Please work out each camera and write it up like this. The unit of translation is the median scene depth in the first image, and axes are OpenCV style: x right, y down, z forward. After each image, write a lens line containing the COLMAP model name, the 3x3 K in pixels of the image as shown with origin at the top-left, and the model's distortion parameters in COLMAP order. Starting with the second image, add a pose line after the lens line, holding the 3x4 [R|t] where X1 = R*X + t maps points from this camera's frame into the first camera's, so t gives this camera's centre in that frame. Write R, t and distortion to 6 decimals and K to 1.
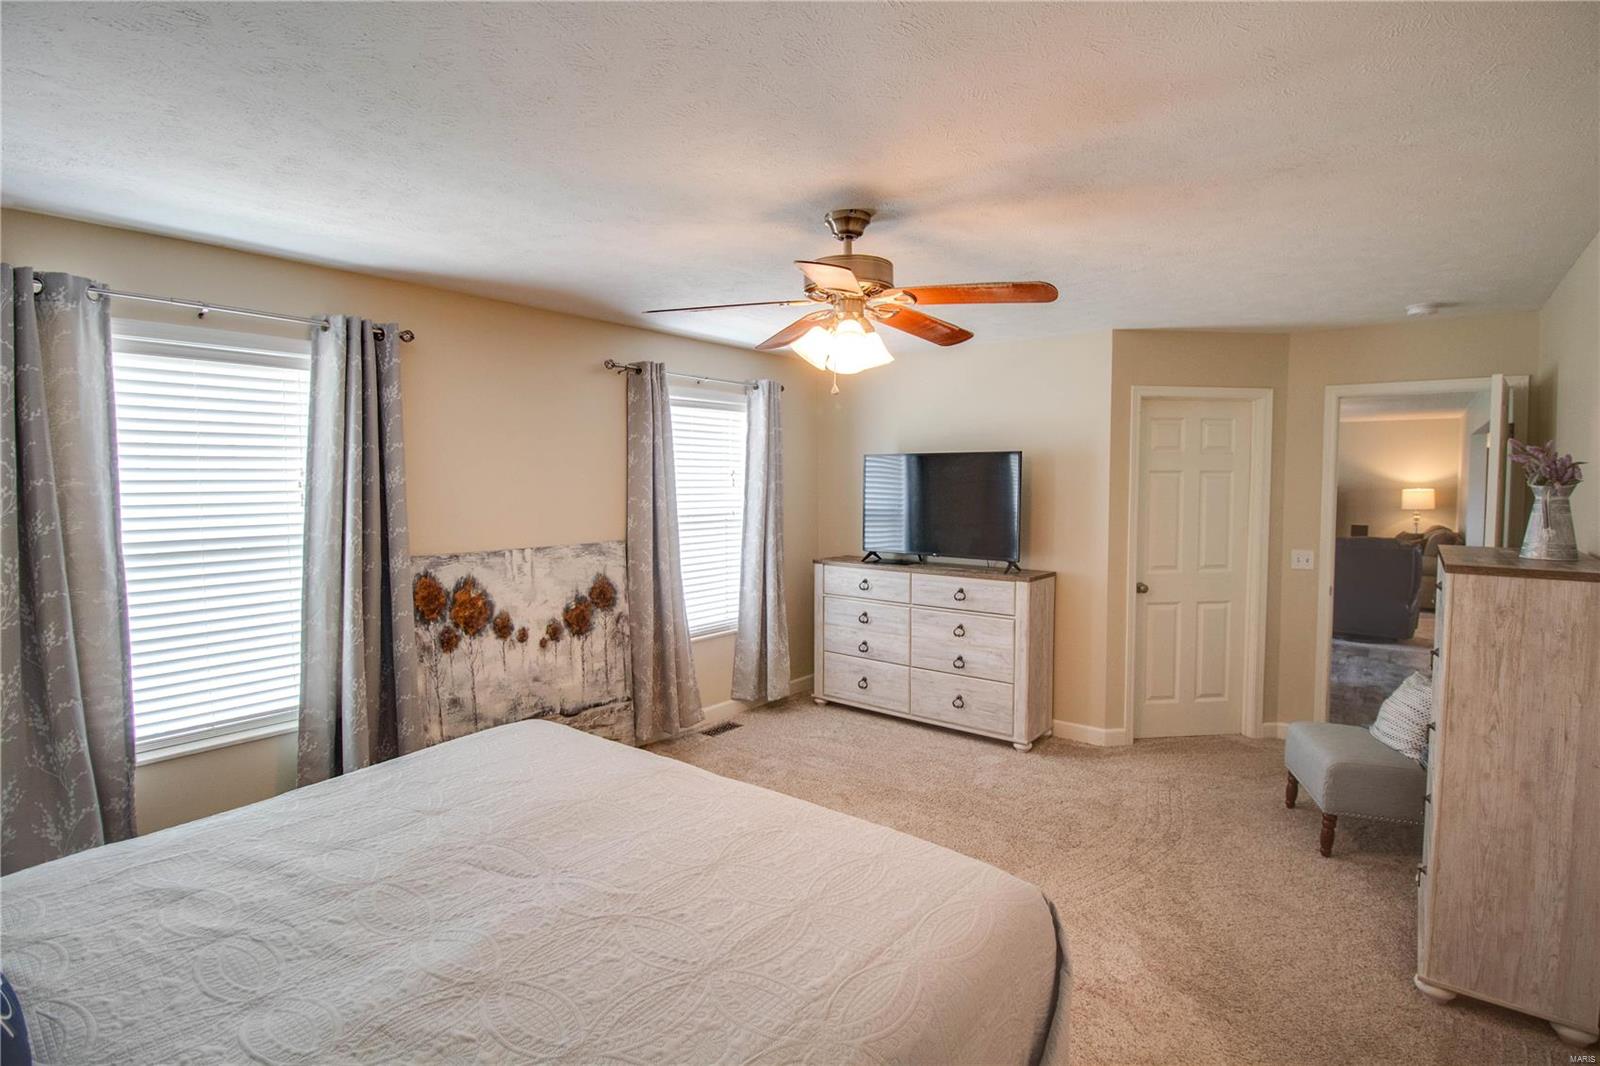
lens RADIAL K [[771.9, 0, 805.5], [0, 771.9, 516.2], [0, 0, 1]] dist [-0.005470, -0.002013]
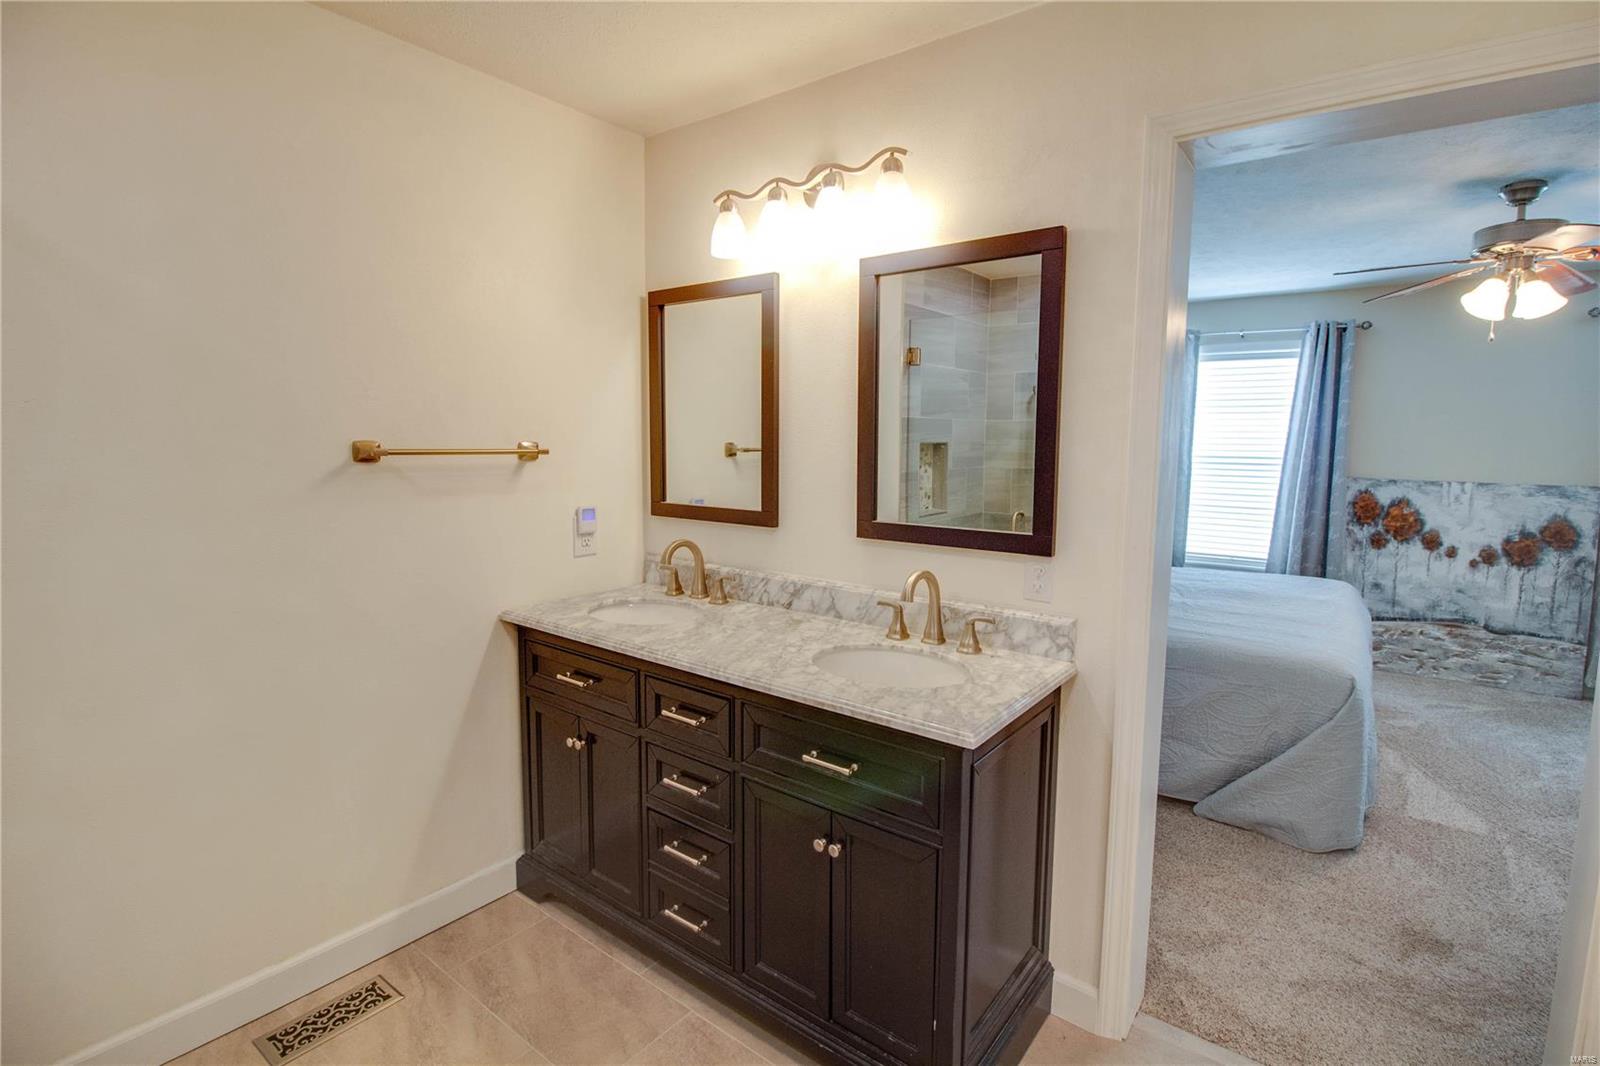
lens RADIAL K [[771.9, 0, 806.4], [0, 771.9, 532.9], [0, 0, 1]] dist [-0.005470, -0.002013]
pose [[0.009768, 0.120043, -0.992721, 0.852512], [-0.070967, 0.990348, 0.119058, 0.051303], [0.997431, 0.069288, 0.018193, -0.056319]]
